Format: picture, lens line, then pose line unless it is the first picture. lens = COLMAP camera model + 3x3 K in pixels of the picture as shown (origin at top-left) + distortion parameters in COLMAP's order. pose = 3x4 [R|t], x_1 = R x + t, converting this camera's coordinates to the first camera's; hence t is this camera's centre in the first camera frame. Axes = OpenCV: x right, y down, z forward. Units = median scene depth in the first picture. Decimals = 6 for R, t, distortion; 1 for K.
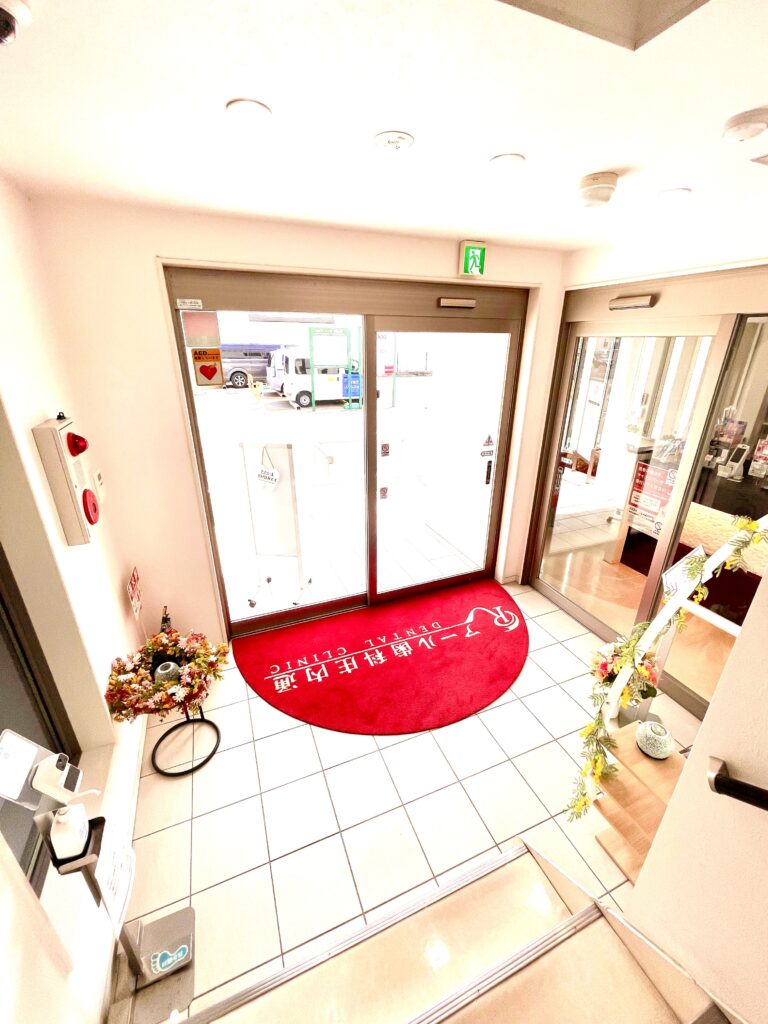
lens RADIAL K [[413.6, 0, 384.0], [0, 413.6, 512.0], [0, 0, 1]] dist [0.001707, -0.002554]
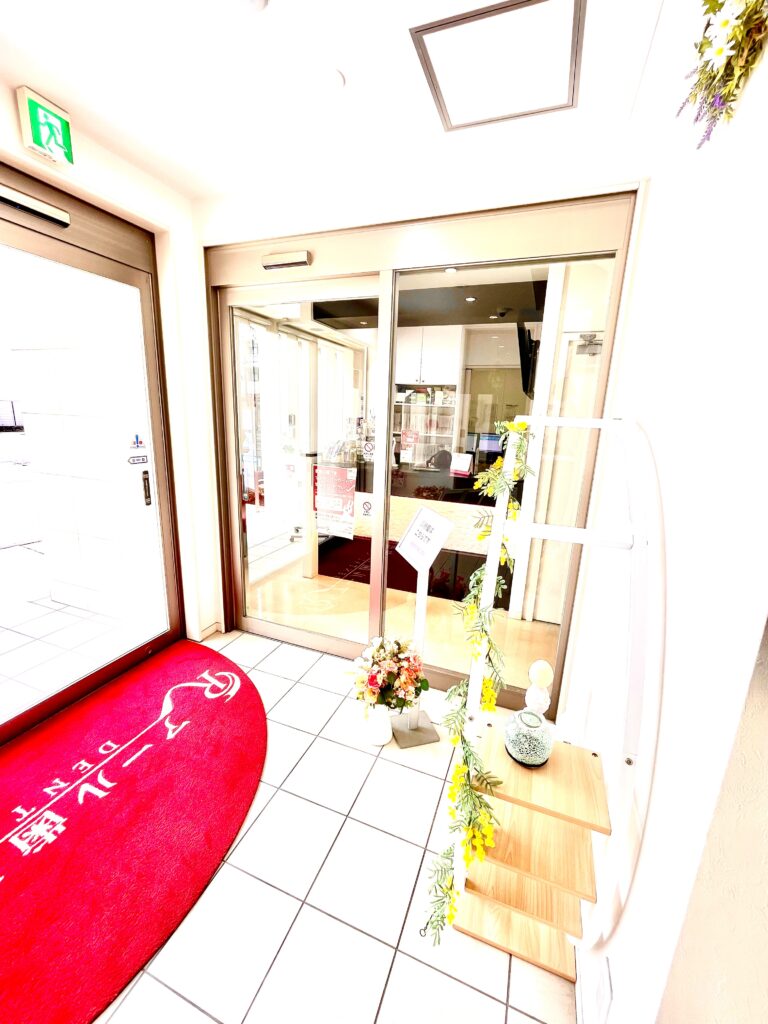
lens RADIAL K [[413.6, 0, 384.0], [0, 413.6, 512.0], [0, 0, 1]] dist [0.001707, -0.002554]
pose [[0.688330, -0.147846, 0.710172, 0.030094], [0.245124, 0.968827, -0.035891, 0.070637], [-0.682727, 0.198785, 0.703113, 0.265634]]
